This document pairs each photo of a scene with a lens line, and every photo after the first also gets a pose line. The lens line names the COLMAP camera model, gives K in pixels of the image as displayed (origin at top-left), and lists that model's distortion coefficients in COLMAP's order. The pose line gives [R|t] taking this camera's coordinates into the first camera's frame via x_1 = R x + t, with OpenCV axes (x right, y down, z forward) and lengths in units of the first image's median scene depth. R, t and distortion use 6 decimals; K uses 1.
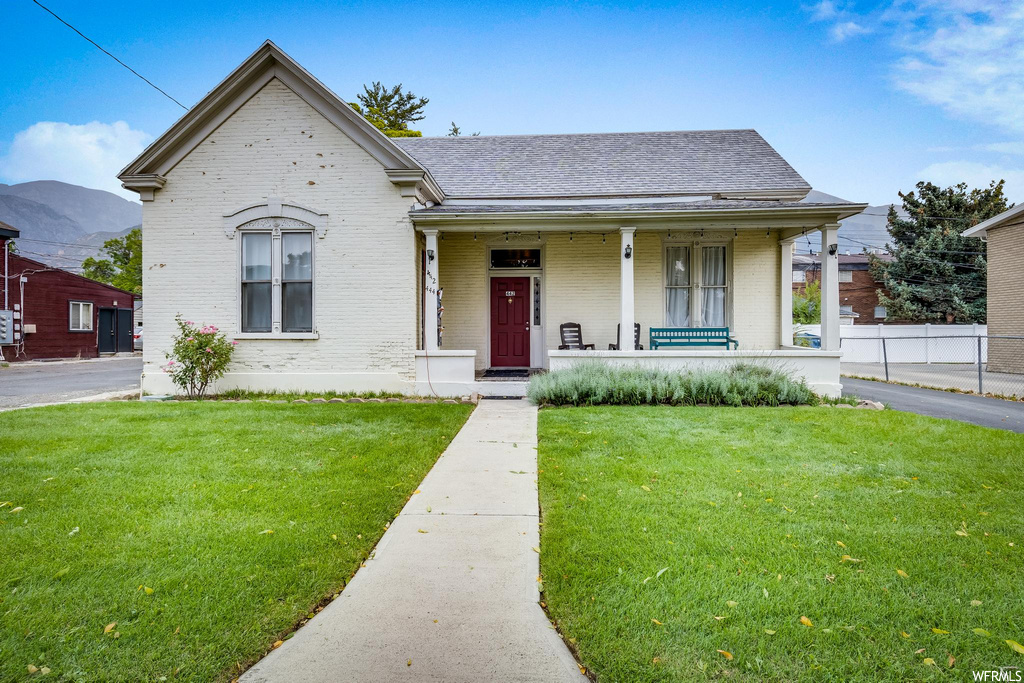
lens RADIAL K [[530.9, 0, 512.0], [0, 530.9, 341.5], [0, 0, 1]] dist [0.001957, -0.000227]
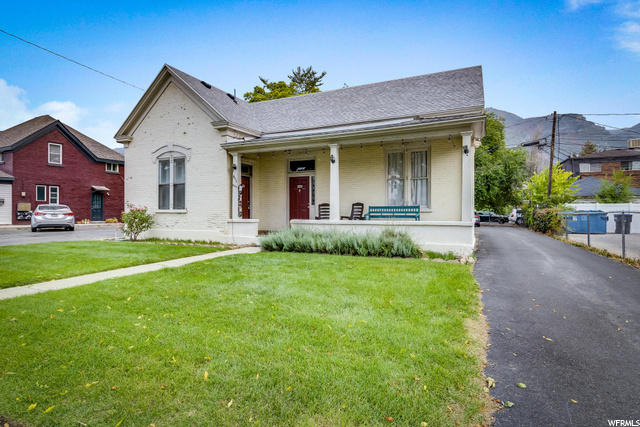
lens RADIAL K [[328.2, 0, 320.0], [0, 328.2, 213.5], [0, 0, 1]] dist [0.000627, -0.000234]
pose [[0.933984, 0.002859, -0.357303, 0.512647], [-0.005839, 0.999957, -0.007261, 0.004141], [0.357267, 0.008868, 0.933960, 0.050952]]
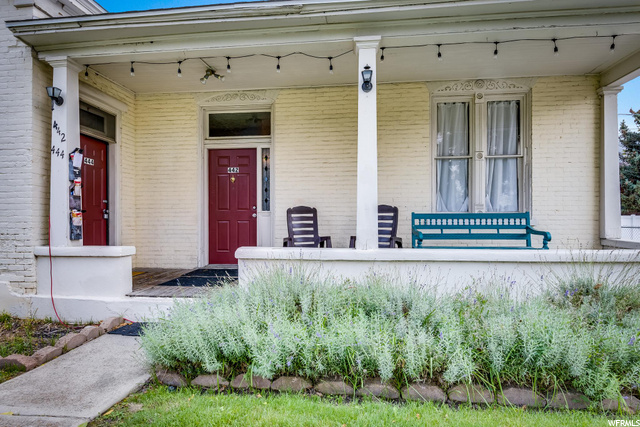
lens RADIAL K [[349.6, 0, 320.5], [0, 349.6, 230.0], [0, 0, 1]] dist [0.000208, -0.001541]
pose [[0.998759, 0.001720, -0.049774, 0.177869], [-0.001524, 0.999991, 0.003975, -0.005599], [0.049781, -0.003894, 0.998753, 0.585436]]
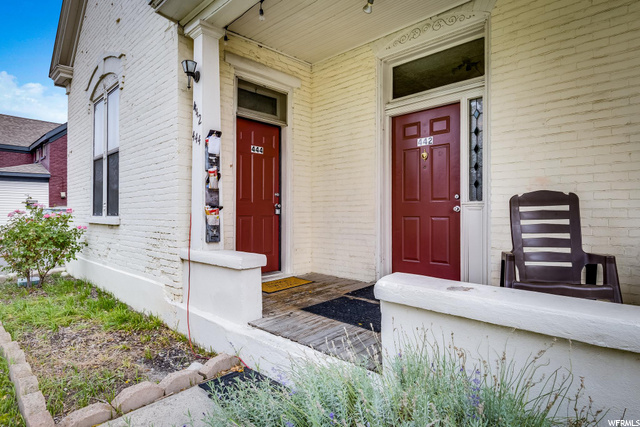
lens RADIAL K [[353.7, 0, 320.0], [0, 353.7, 213.5], [0, 0, 1]] dist [-0.002168, -0.001898]
pose [[0.762841, -0.000974, -0.646586, 0.168782], [-0.009298, 0.999879, -0.012476, -0.016766], [0.646520, 0.015529, 0.762739, 0.792453]]
